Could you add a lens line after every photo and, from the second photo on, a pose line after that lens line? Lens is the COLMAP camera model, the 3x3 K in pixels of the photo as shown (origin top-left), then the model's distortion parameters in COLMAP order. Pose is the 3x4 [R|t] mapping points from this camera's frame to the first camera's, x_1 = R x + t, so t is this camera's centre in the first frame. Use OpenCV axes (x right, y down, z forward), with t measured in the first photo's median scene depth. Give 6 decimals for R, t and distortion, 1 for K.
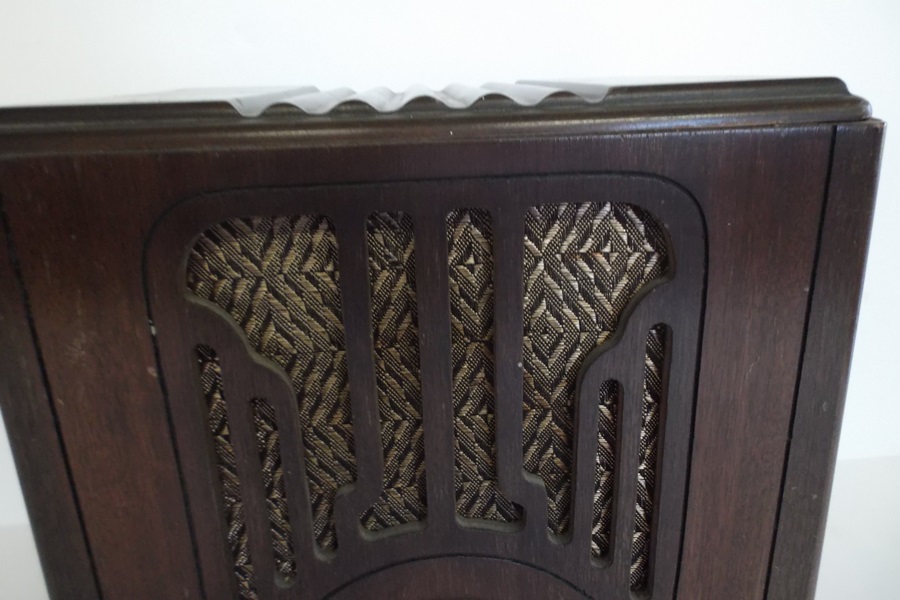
lens RADIAL K [[704.1, 0, 450.0], [0, 704.1, 300.0], [0, 0, 1]] dist [0.009187, 0.006384]
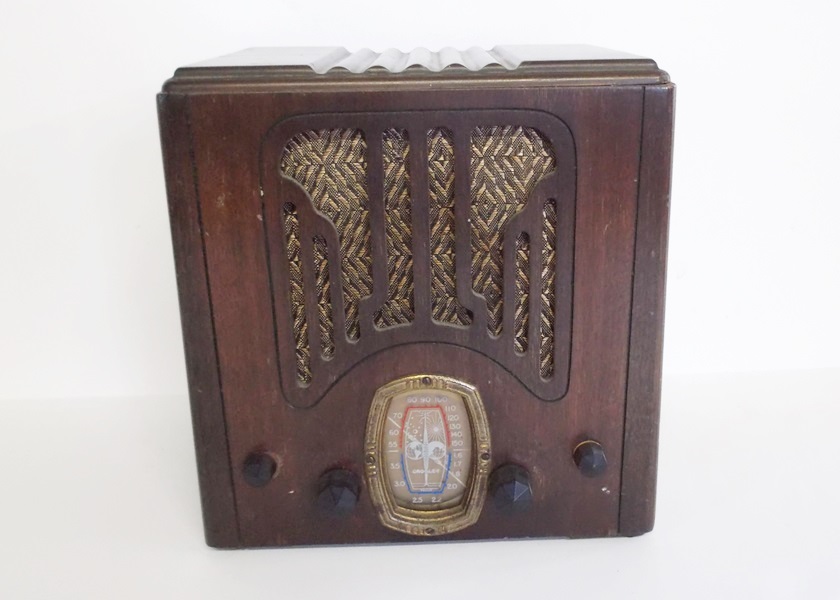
lens RADIAL K [[874.3, 0, 450.1], [0, 874.3, 300.1], [0, 0, 1]] dist [-0.020361, -0.006300]
pose [[0.999258, 0.027470, -0.026987, 0.115501], [-0.027004, 0.999483, 0.017474, 0.249956], [0.027453, -0.016732, 0.999483, -1.138920]]
